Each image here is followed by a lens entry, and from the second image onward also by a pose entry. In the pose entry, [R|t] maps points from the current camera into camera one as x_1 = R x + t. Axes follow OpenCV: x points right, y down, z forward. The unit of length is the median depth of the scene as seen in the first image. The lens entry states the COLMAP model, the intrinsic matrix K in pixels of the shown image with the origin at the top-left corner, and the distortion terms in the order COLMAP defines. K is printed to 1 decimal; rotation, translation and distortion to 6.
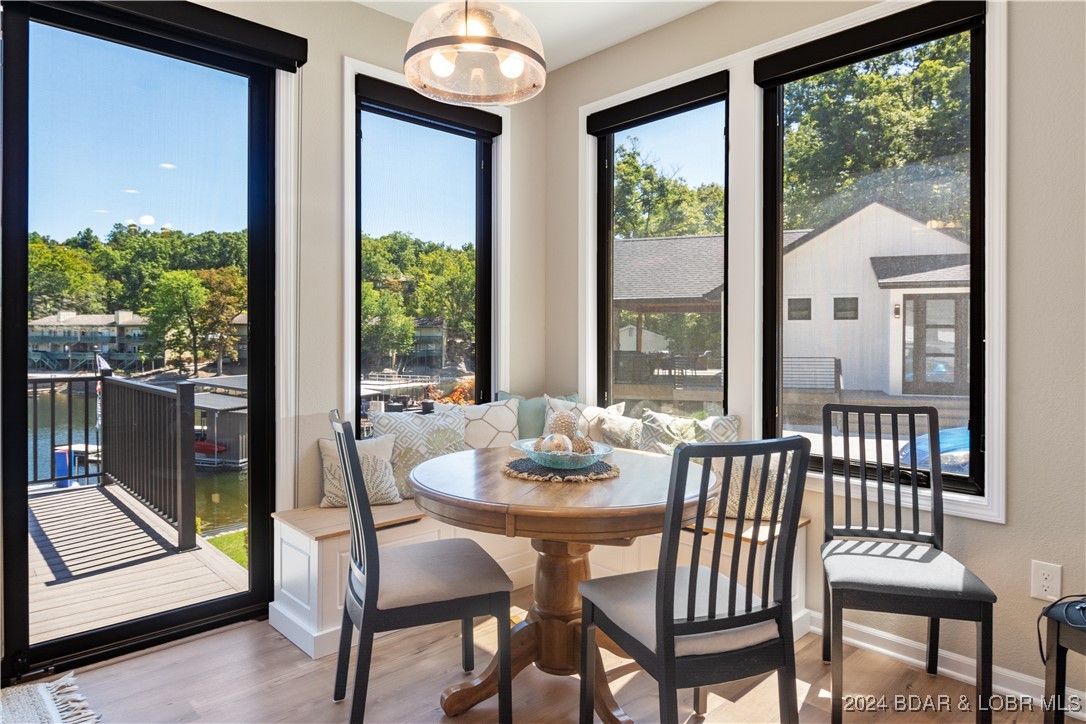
lens RADIAL K [[654.4, 0, 530.6], [0, 654.4, 335.3], [0, 0, 1]] dist [-0.005998, -0.004806]
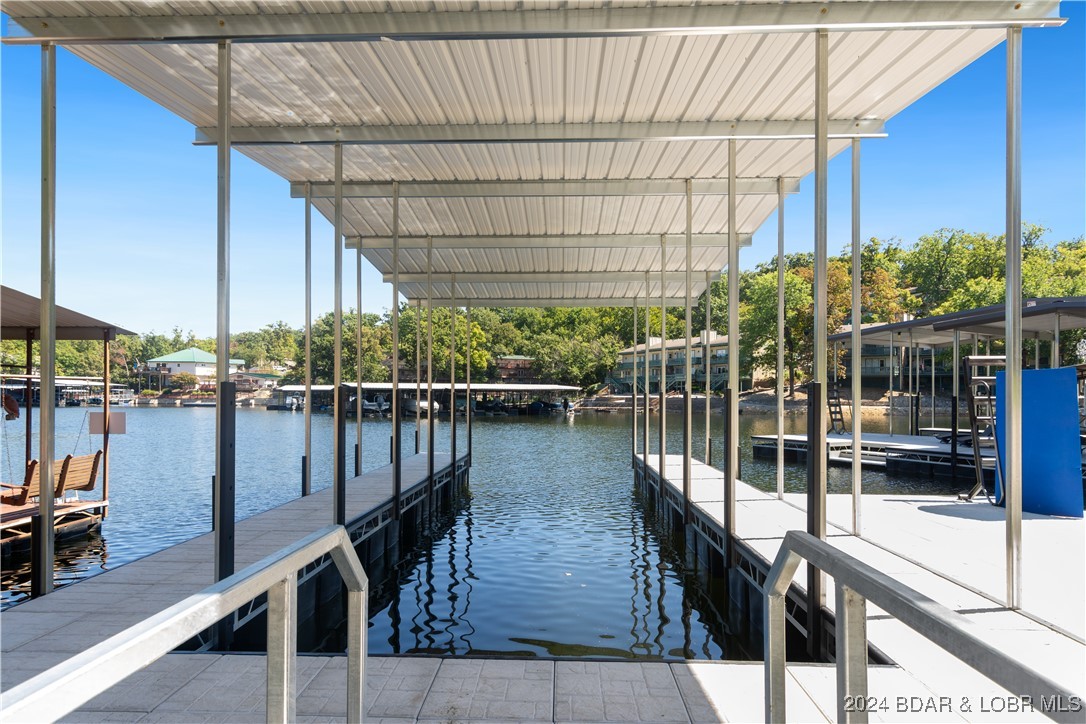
lens RADIAL K [[602.0, 0, 544.6], [0, 602.0, 391.0], [0, 0, 1]] dist [0.005438, 0.000573]
pose [[0.731308, -0.010068, -0.681973, -0.553886], [0.005477, 0.999945, -0.008888, 0.148294], [0.682026, 0.002764, 0.731323, 0.559942]]
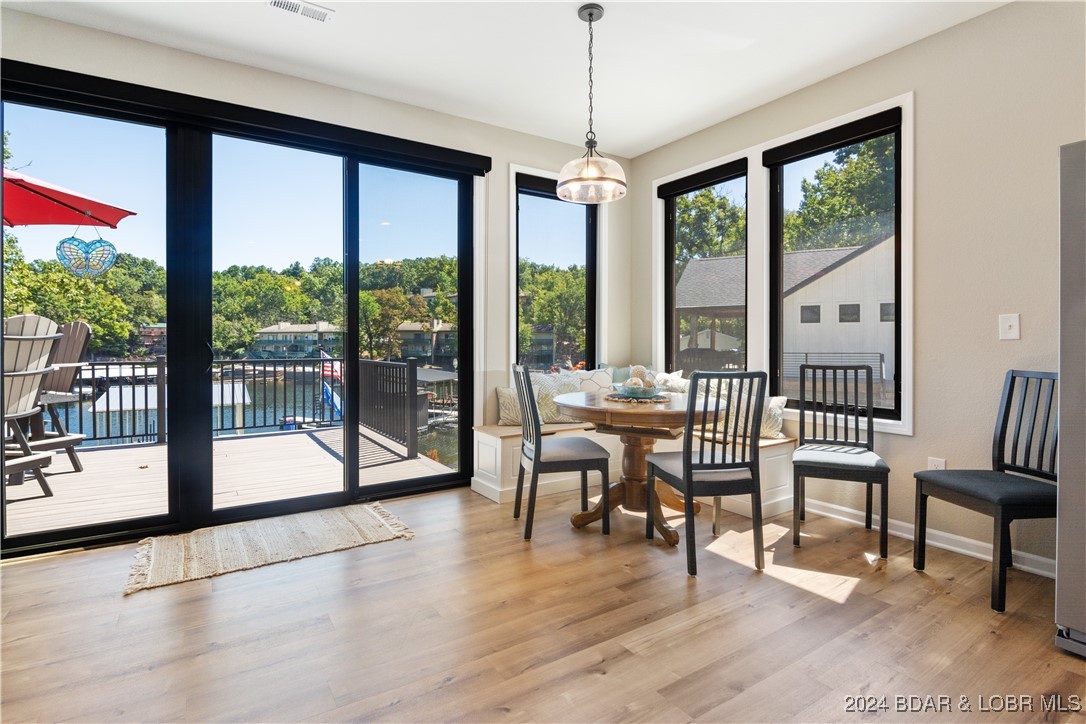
lens RADIAL K [[522.6, 0, 529.1], [0, 522.6, 350.1], [0, 0, 1]] dist [0.003709, -0.001803]
pose [[0.983975, 0.000480, -0.178306, 0.000287], [0.003446, 0.999758, 0.021710, 0.001080], [0.178273, -0.021976, 0.983736, -0.012117]]
